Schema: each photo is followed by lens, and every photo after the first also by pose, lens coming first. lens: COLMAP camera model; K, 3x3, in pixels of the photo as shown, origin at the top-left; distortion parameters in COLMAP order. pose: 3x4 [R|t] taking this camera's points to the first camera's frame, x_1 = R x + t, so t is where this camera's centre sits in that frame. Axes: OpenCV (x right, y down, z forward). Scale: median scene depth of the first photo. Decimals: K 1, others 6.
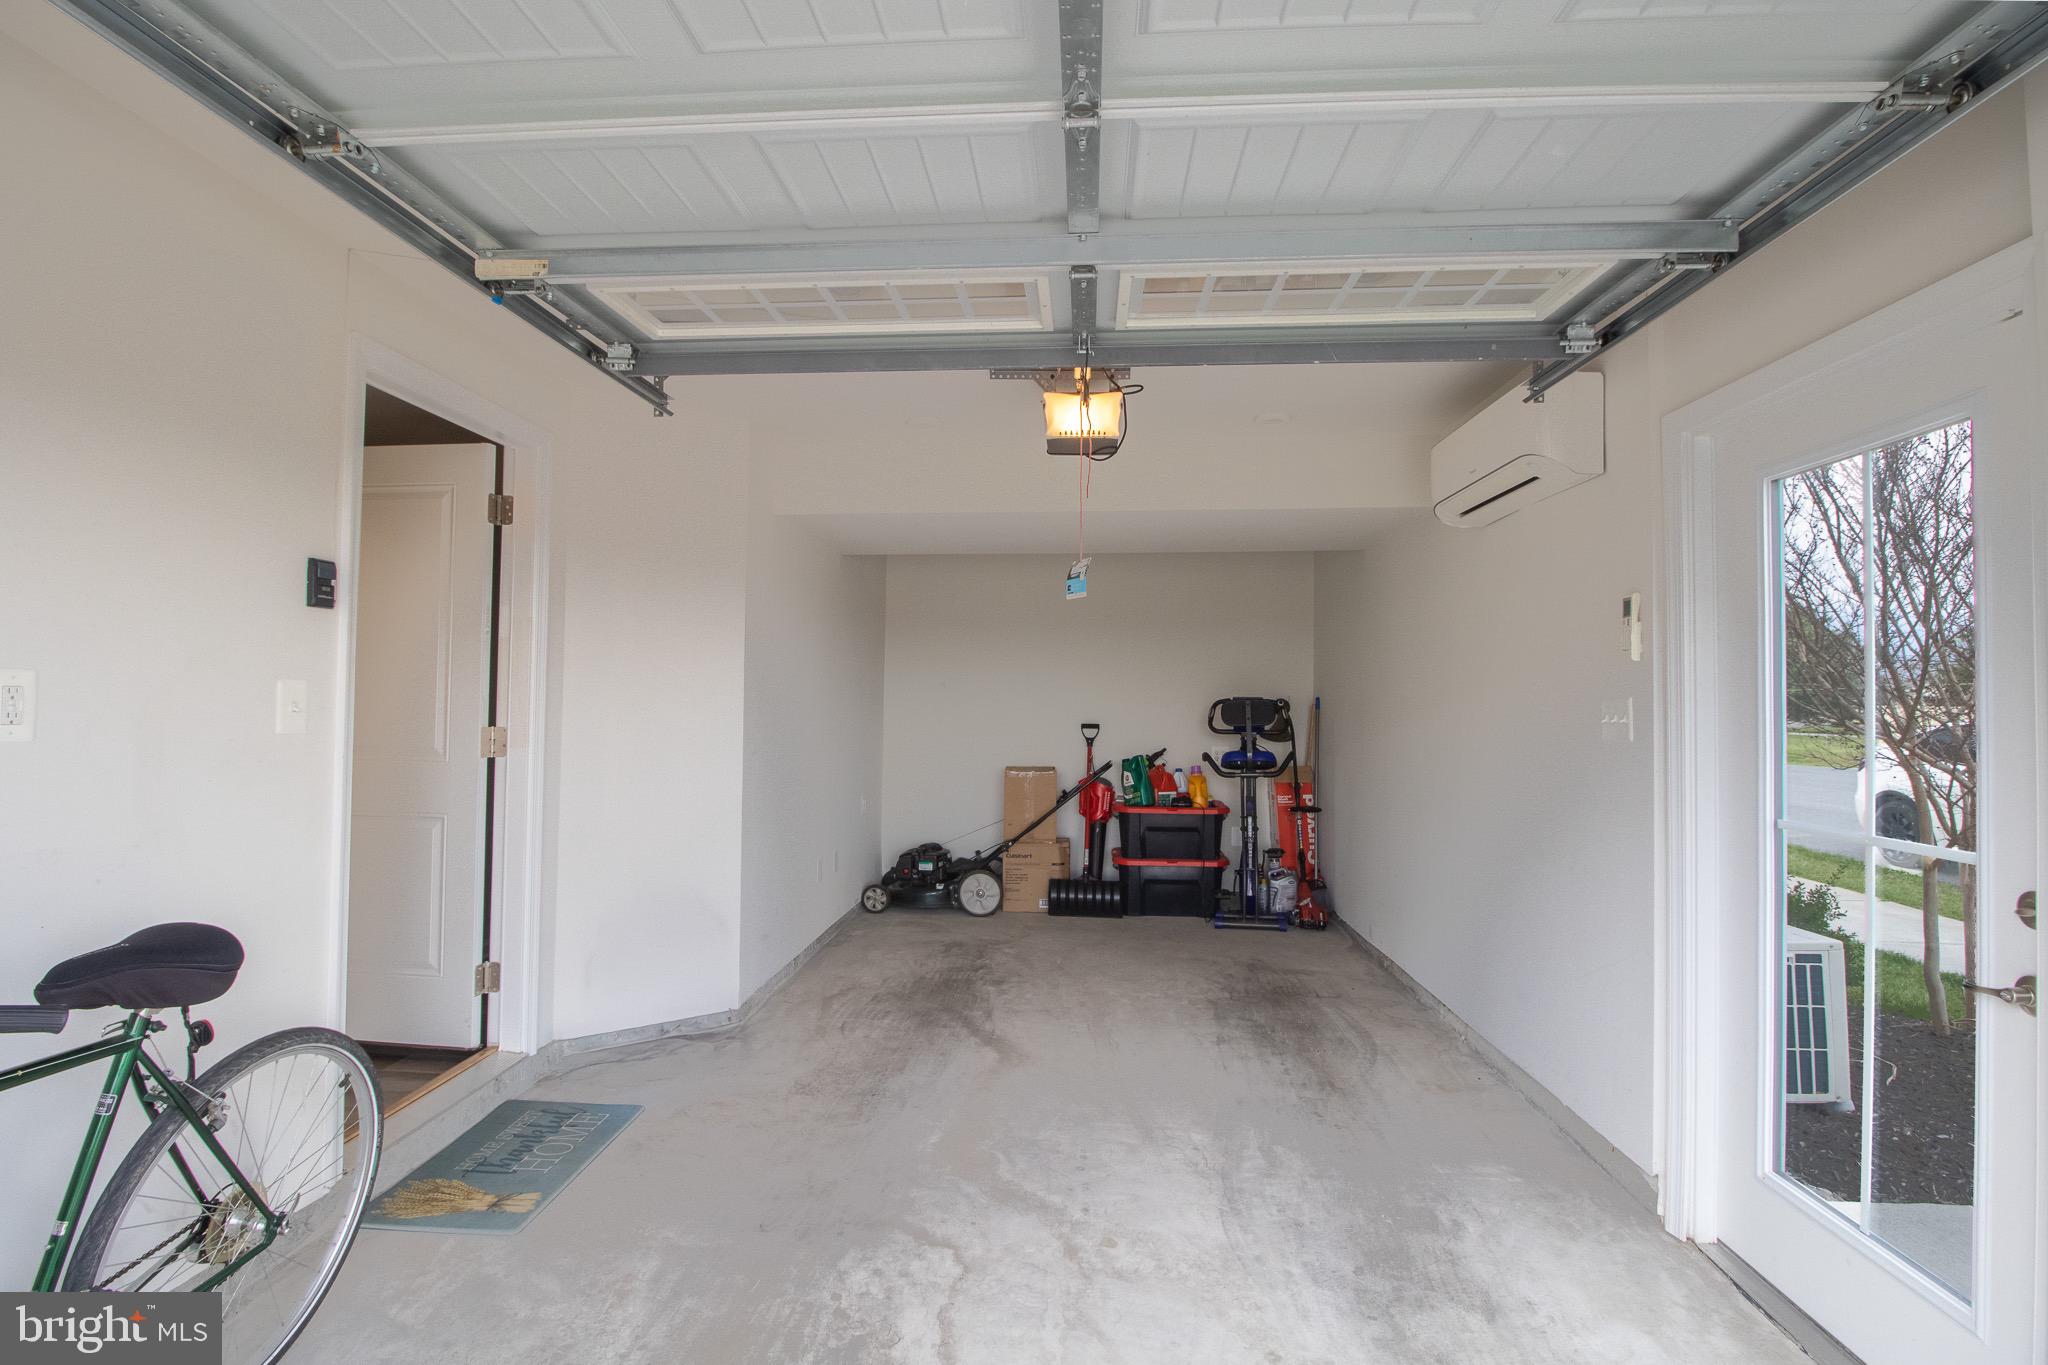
lens RADIAL K [[961.1, 0, 1025.5], [0, 961.1, 681.3], [0, 0, 1]] dist [-0.016215, -0.004194]
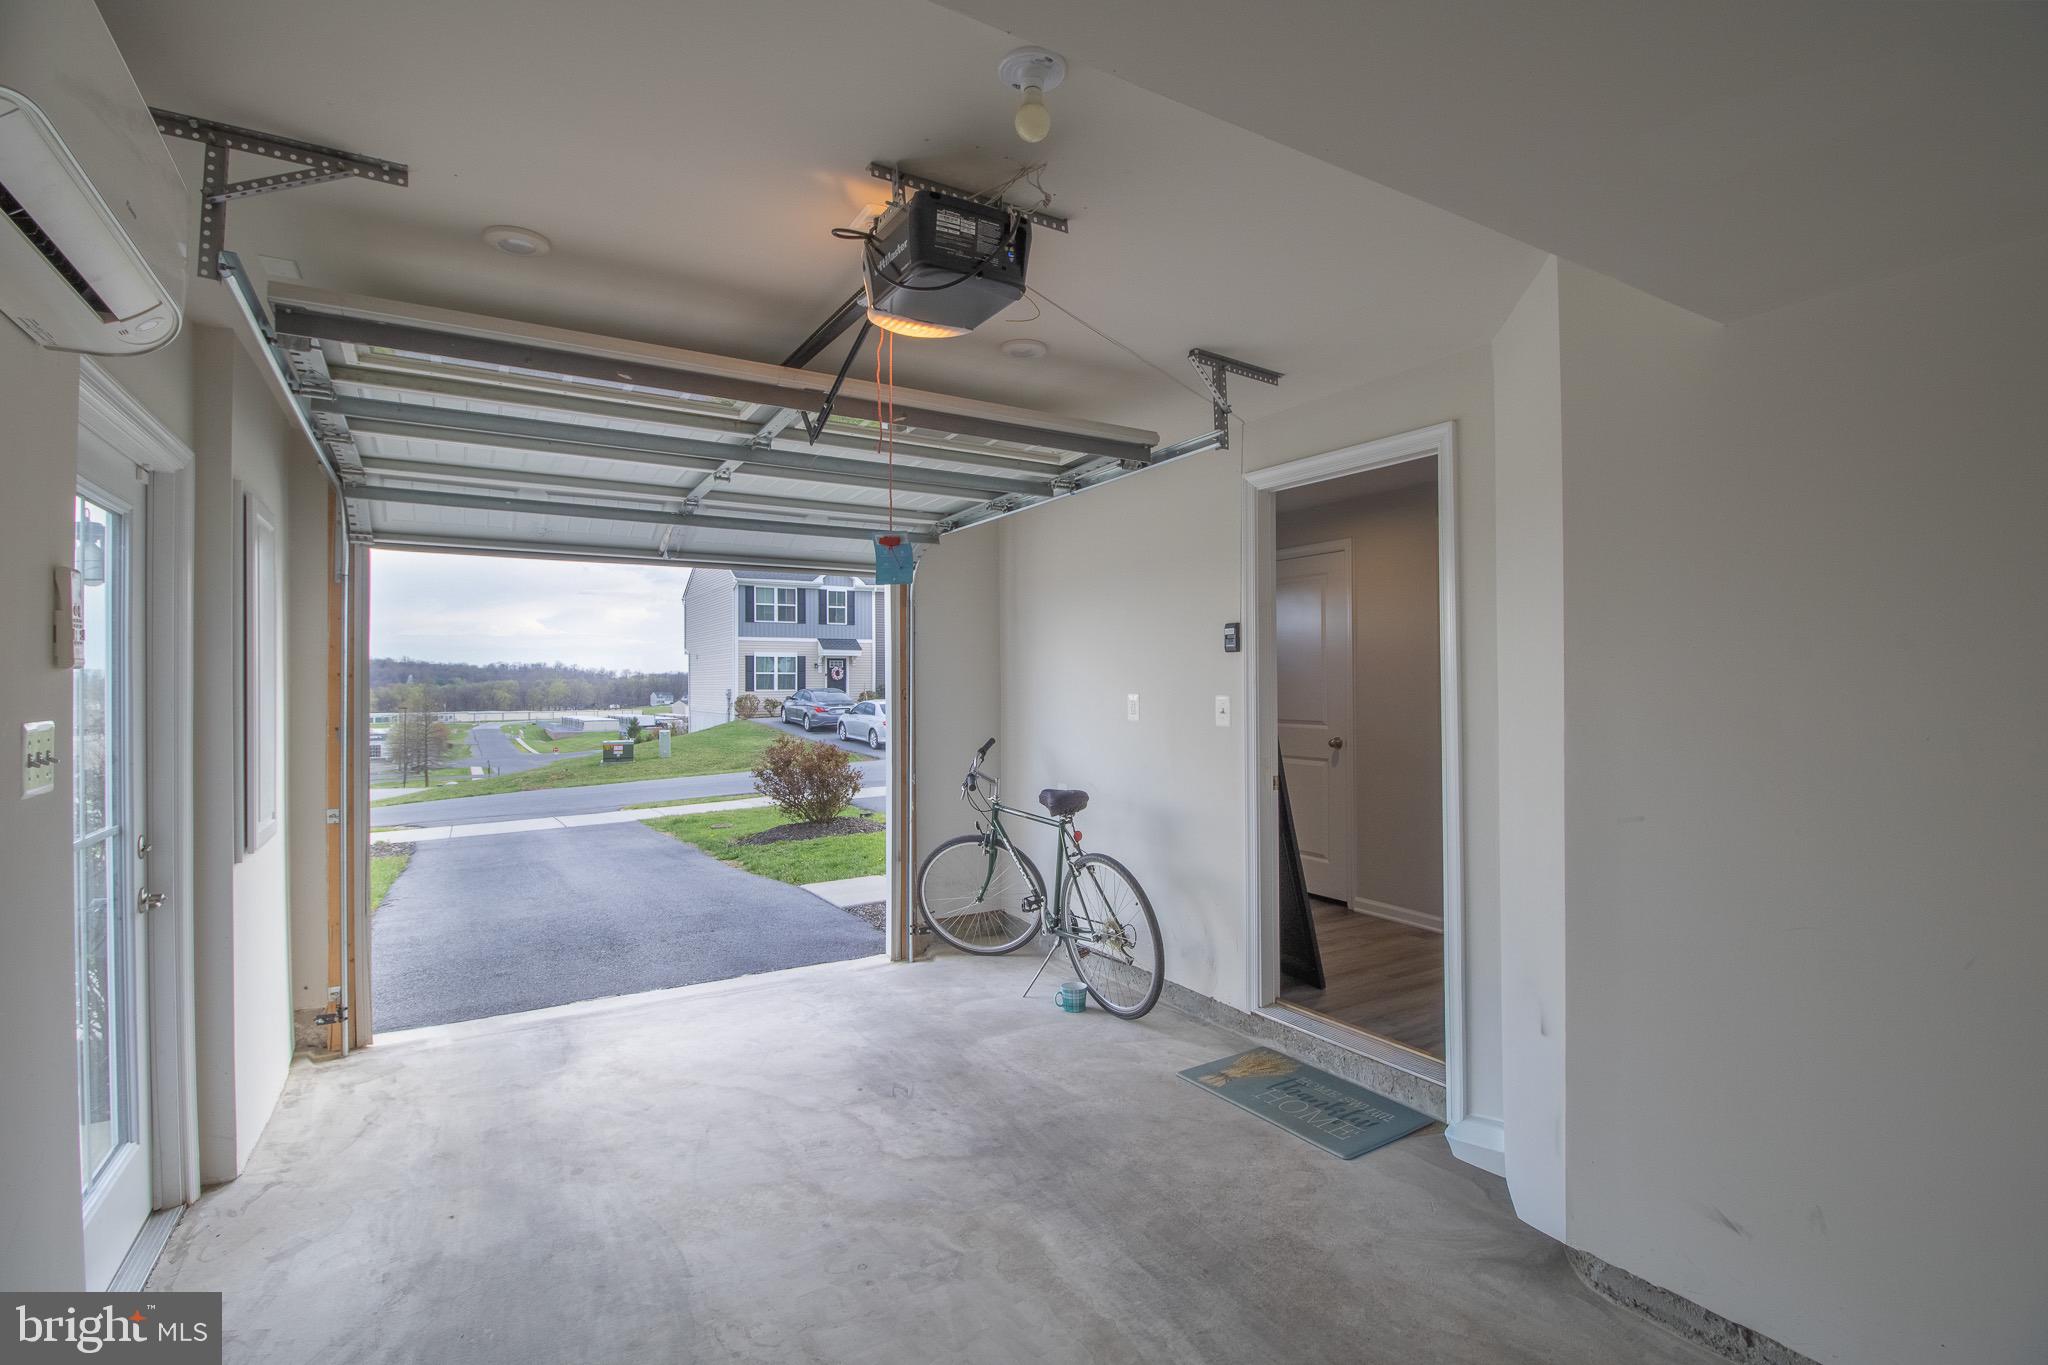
lens RADIAL K [[961.1, 0, 1029.2], [0, 961.1, 687.0], [0, 0, 1]] dist [-0.016215, -0.004194]
pose [[-0.820733, -0.001763, -0.571309, 0.481387], [0.010092, 0.999794, -0.017583, 0.009095], [0.571223, -0.020197, -0.820547, 2.041845]]
